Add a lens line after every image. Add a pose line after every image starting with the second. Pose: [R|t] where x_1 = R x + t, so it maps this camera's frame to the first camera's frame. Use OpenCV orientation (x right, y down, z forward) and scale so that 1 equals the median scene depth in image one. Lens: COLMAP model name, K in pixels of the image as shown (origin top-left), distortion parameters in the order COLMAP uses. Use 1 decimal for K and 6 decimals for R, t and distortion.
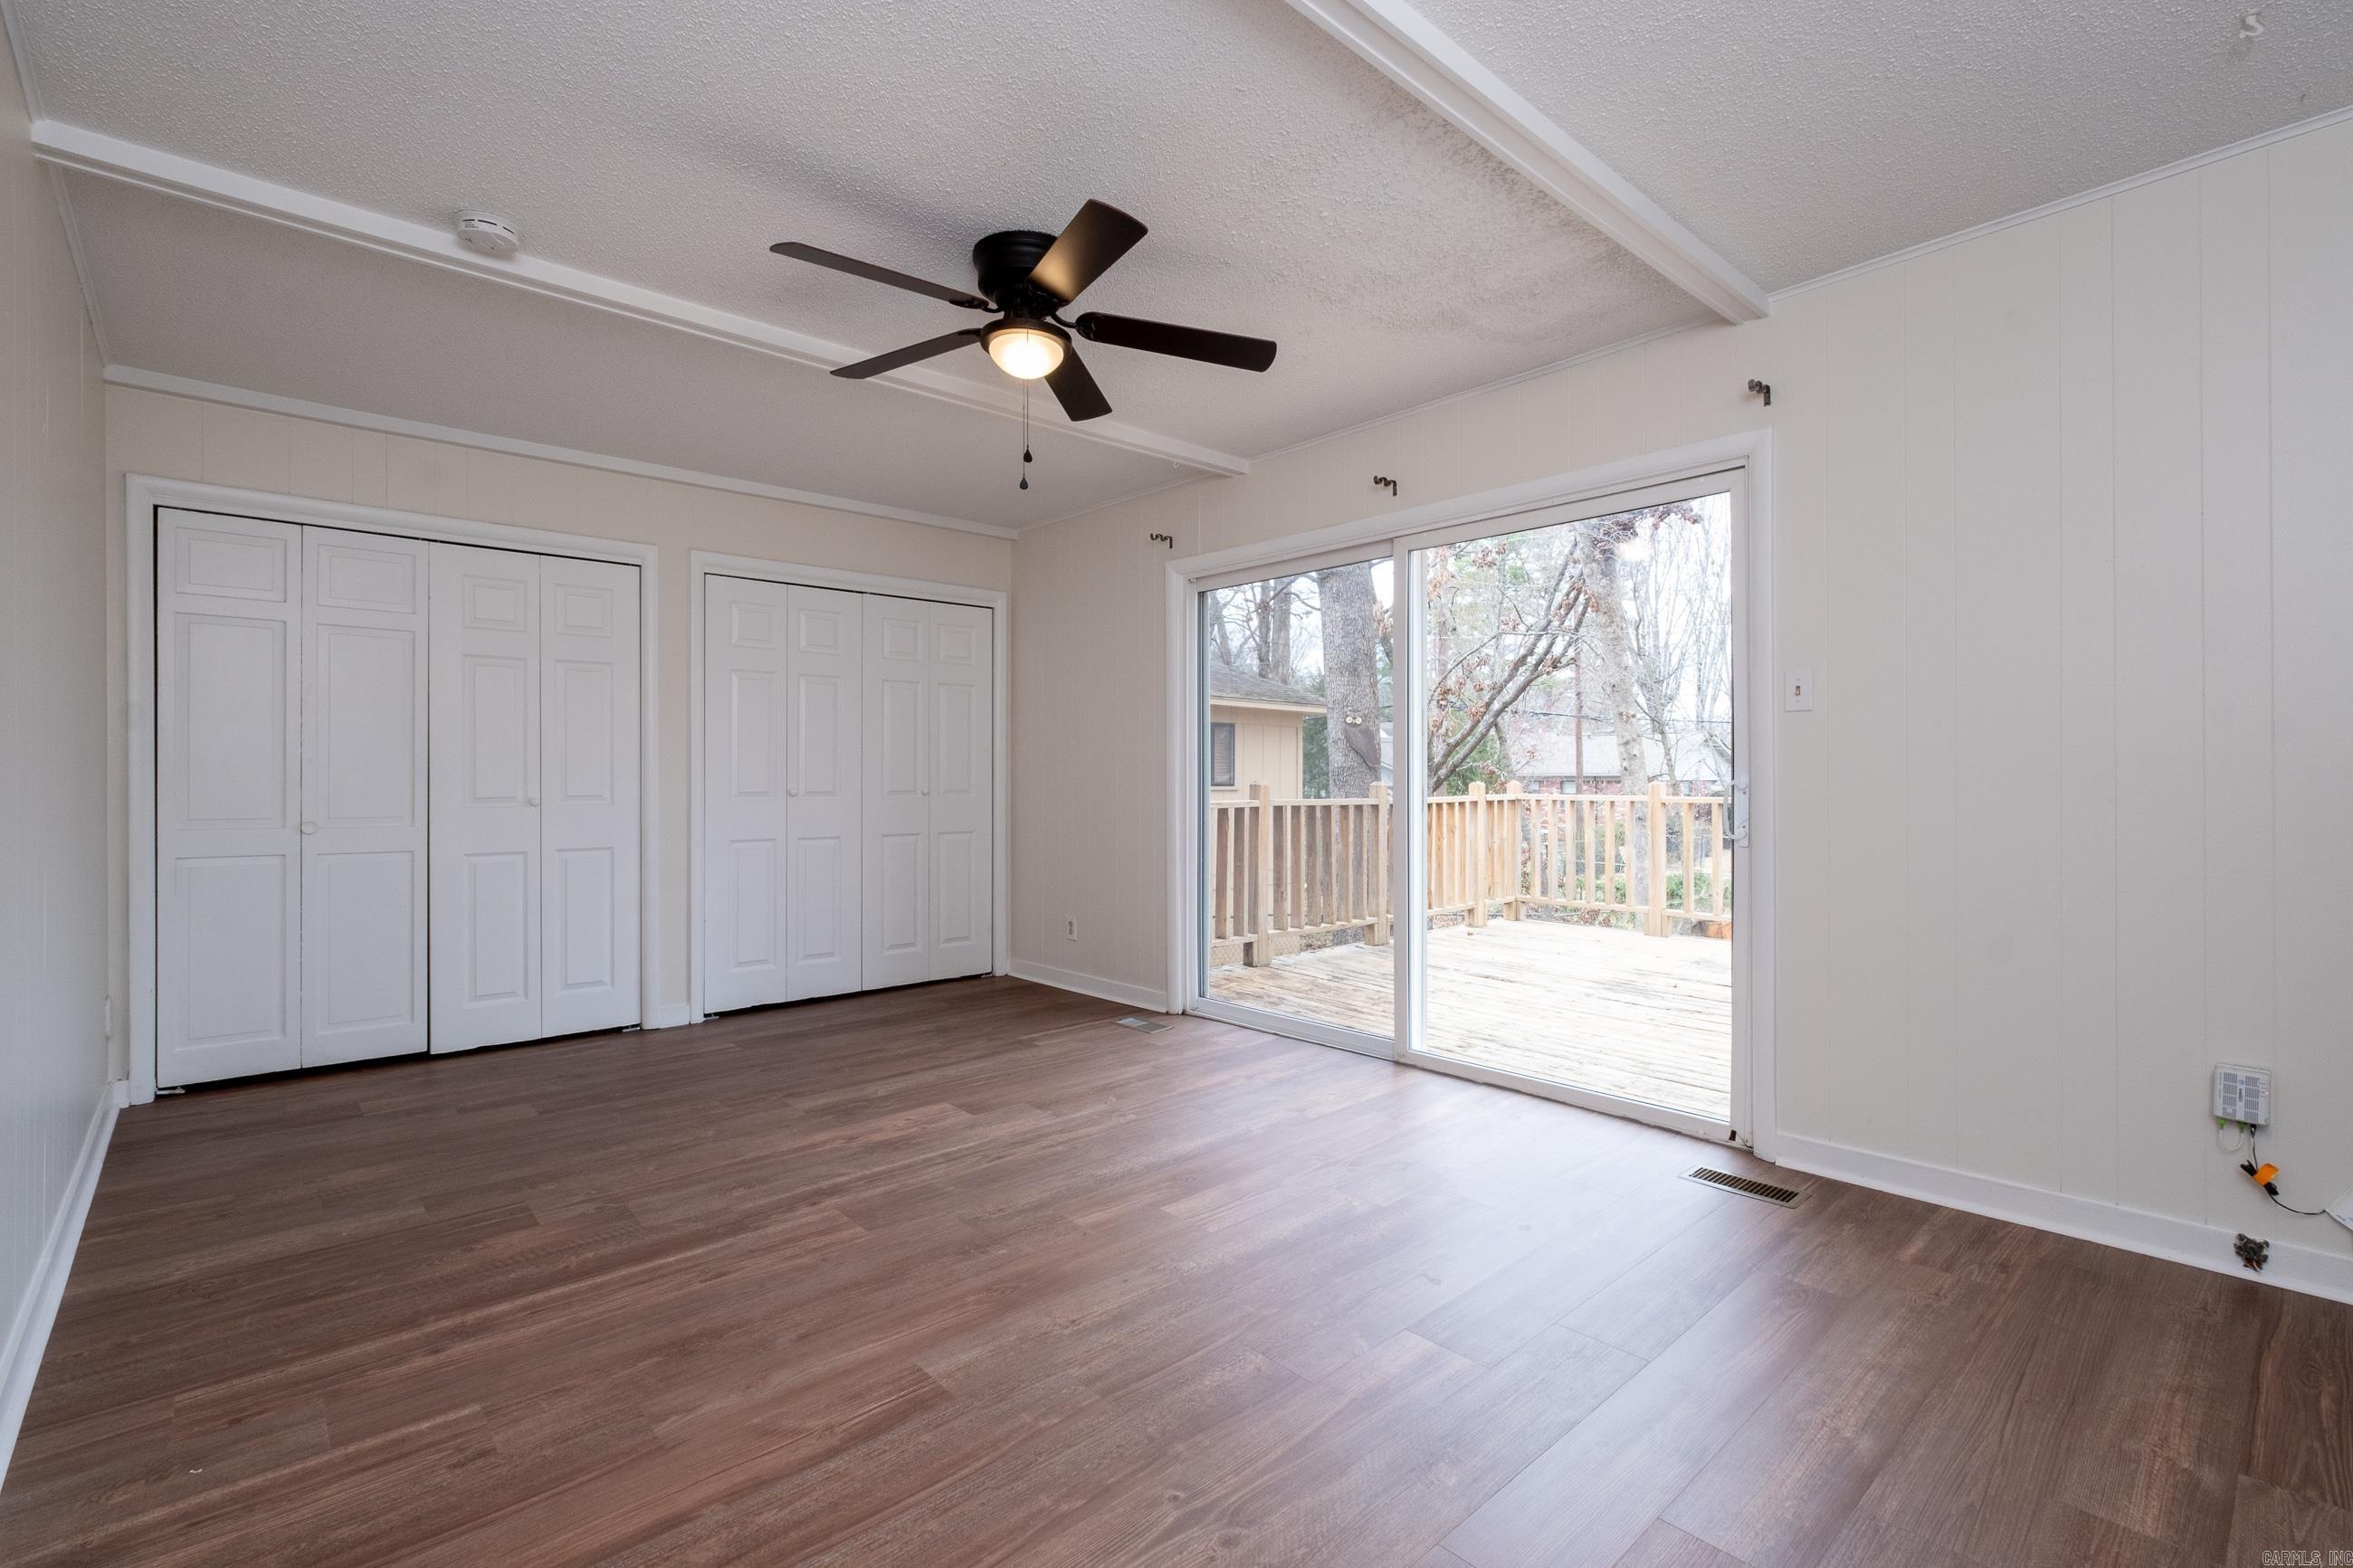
lens RADIAL K [[1040.5, 0, 1180.9], [0, 1040.5, 783.9], [0, 0, 1]] dist [-0.002214, -0.000637]
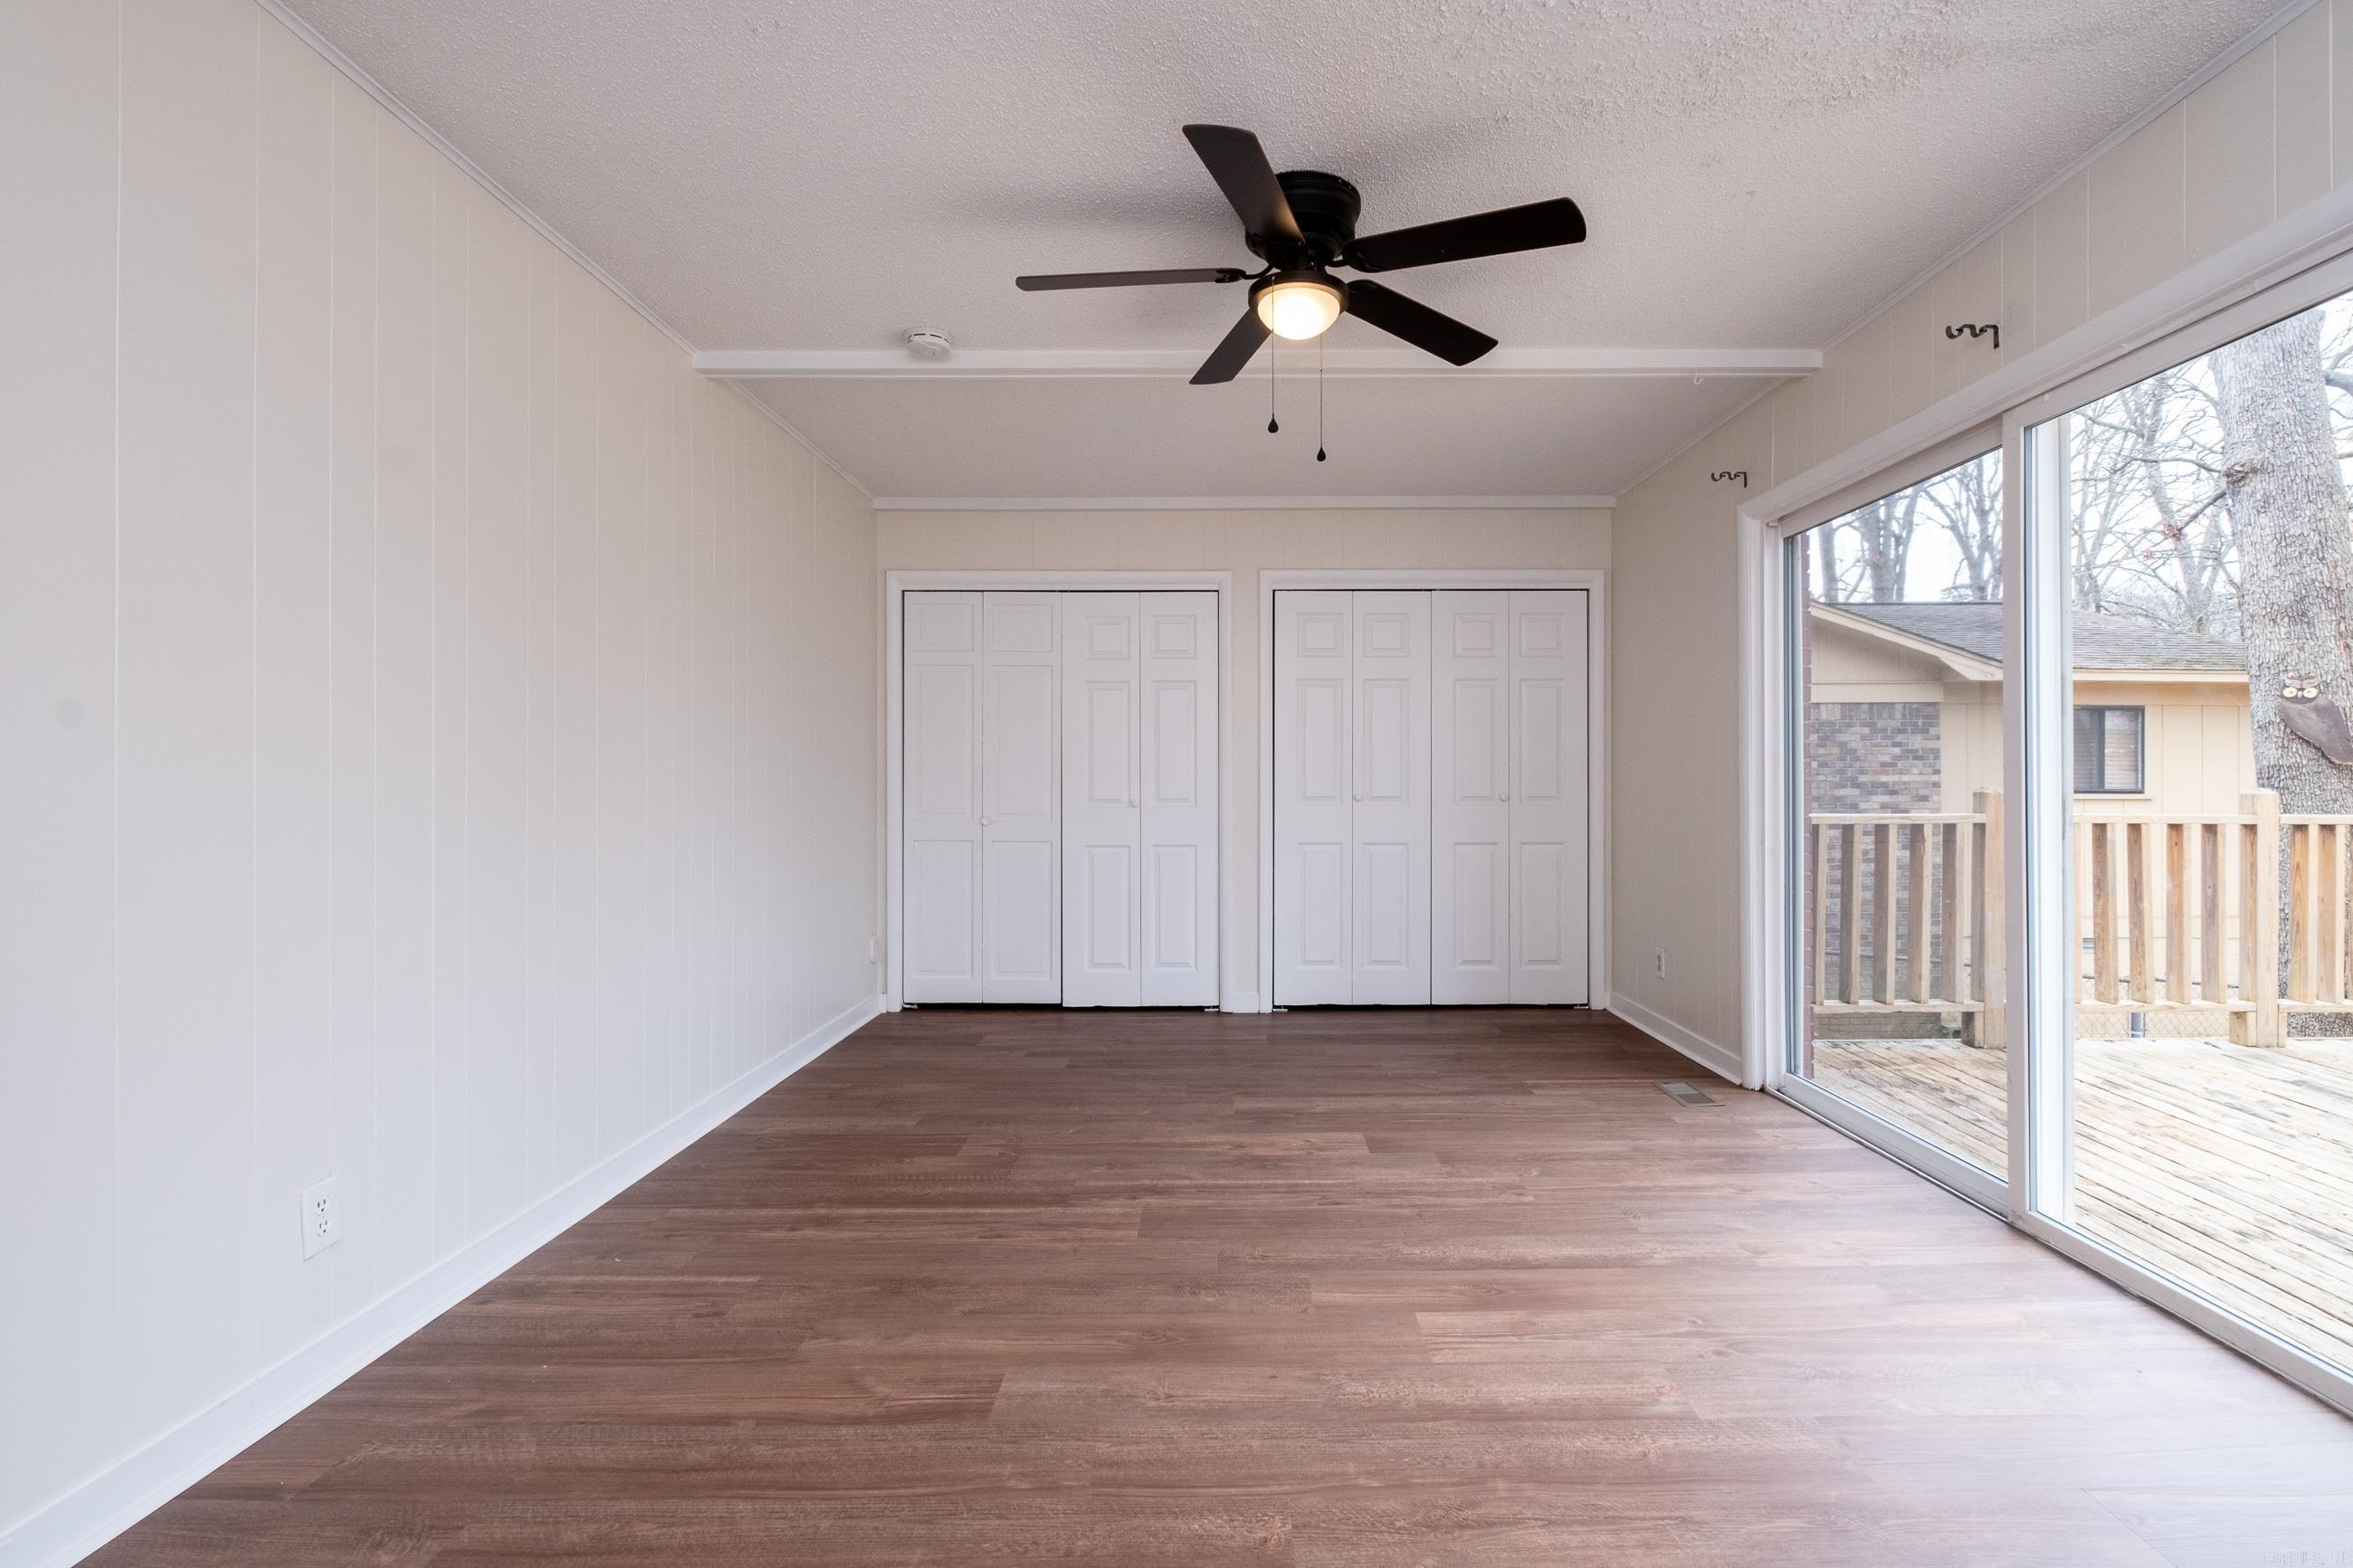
lens RADIAL K [[1072.3, 0, 1241.0], [0, 1072.3, 779.1], [0, 0, 1]] dist [-0.003454, -0.000189]
pose [[0.747676, -0.002870, -0.664058, 0.398194], [-0.003327, 0.999962, -0.008067, -0.000874], [0.664056, 0.008241, 0.747638, 0.257162]]
